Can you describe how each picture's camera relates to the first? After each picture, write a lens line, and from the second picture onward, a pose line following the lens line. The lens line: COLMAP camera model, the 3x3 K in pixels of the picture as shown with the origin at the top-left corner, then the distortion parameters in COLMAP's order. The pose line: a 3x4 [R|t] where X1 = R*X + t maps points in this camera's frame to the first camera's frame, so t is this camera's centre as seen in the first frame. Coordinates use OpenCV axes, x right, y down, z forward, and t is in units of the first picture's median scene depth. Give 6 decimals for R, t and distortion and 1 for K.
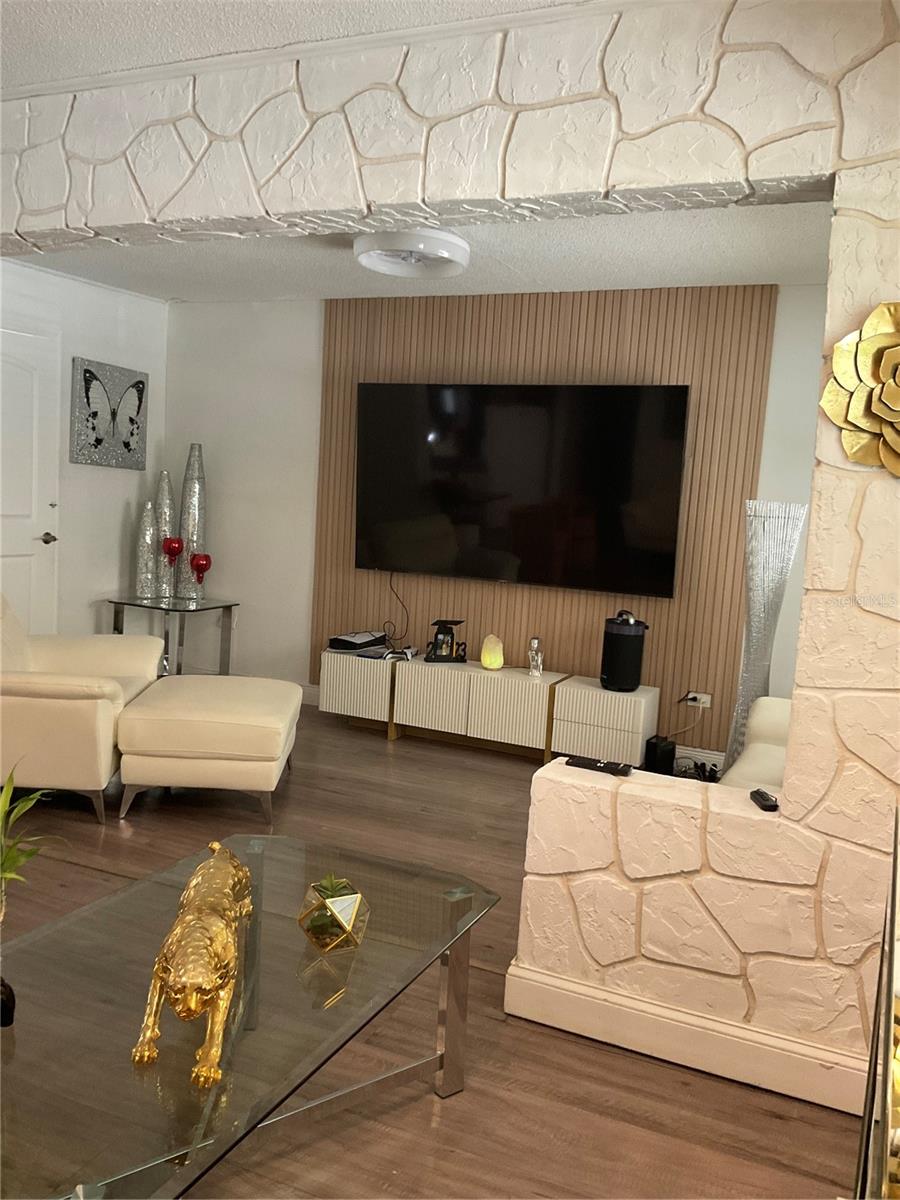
lens RADIAL K [[994.3, 0, 452.2], [0, 994.3, 604.7], [0, 0, 1]] dist [0.097615, -0.196731]
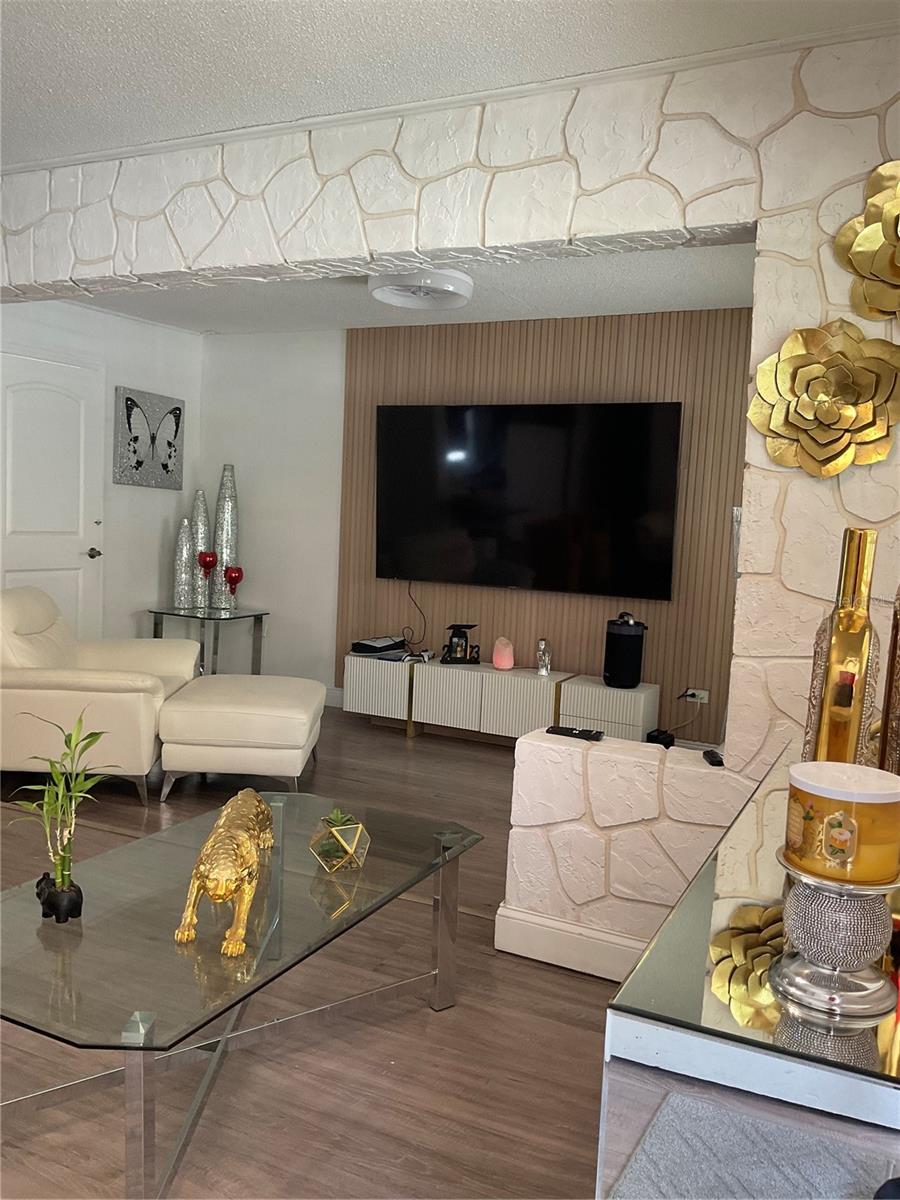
lens RADIAL K [[992.6, 0, 447.5], [0, 992.6, 604.9], [0, 0, 1]] dist [0.095792, -0.204077]
pose [[0.999263, -0.010315, -0.036972, 0.027624], [0.009571, 0.999749, -0.020240, 0.022309], [0.037171, 0.019871, 0.999111, -0.095027]]
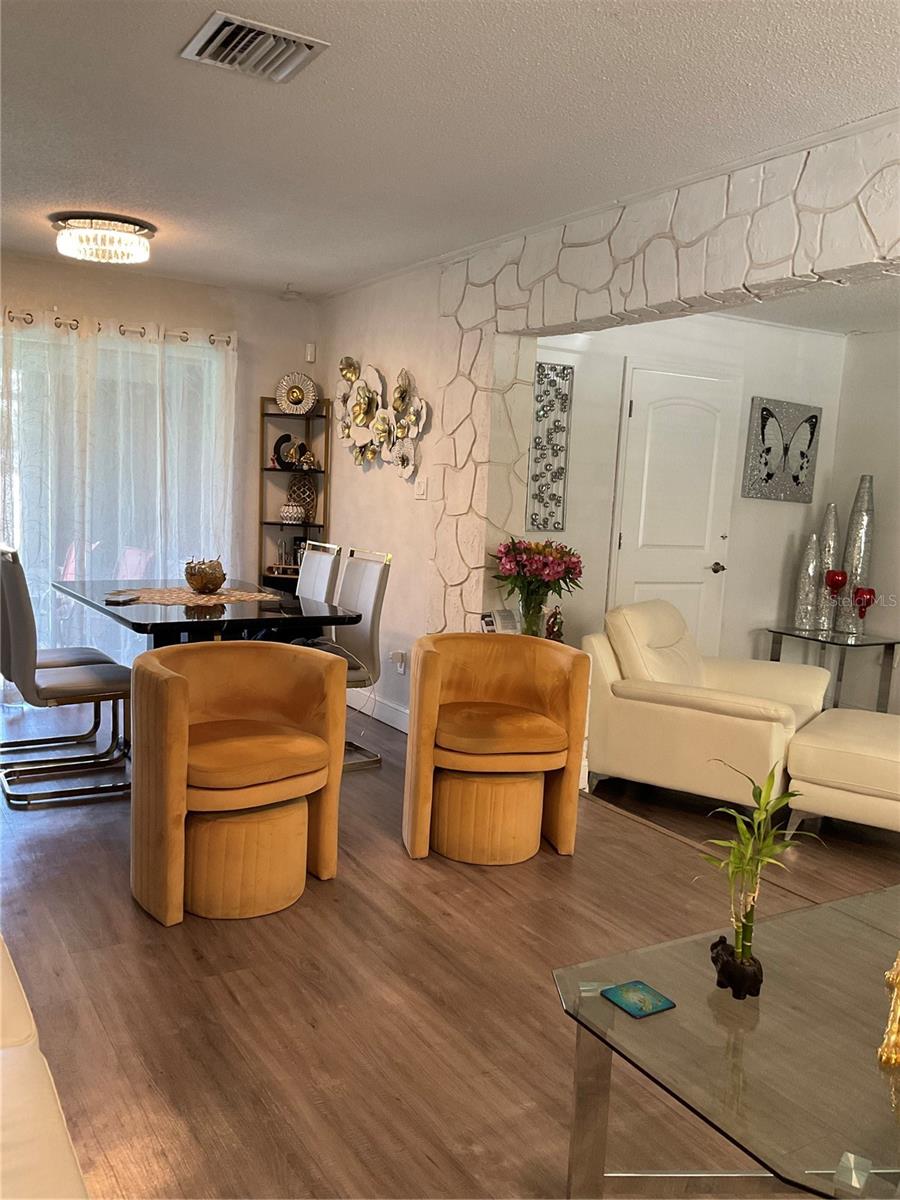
lens RADIAL K [[994.3, 0, 452.2], [0, 994.3, 604.7], [0, 0, 1]] dist [0.097615, -0.196731]
pose [[0.822315, 0.049563, -0.566870, -0.041957], [-0.068752, 0.997555, -0.012514, 0.008729], [0.564864, 0.049265, 0.823712, -0.050322]]
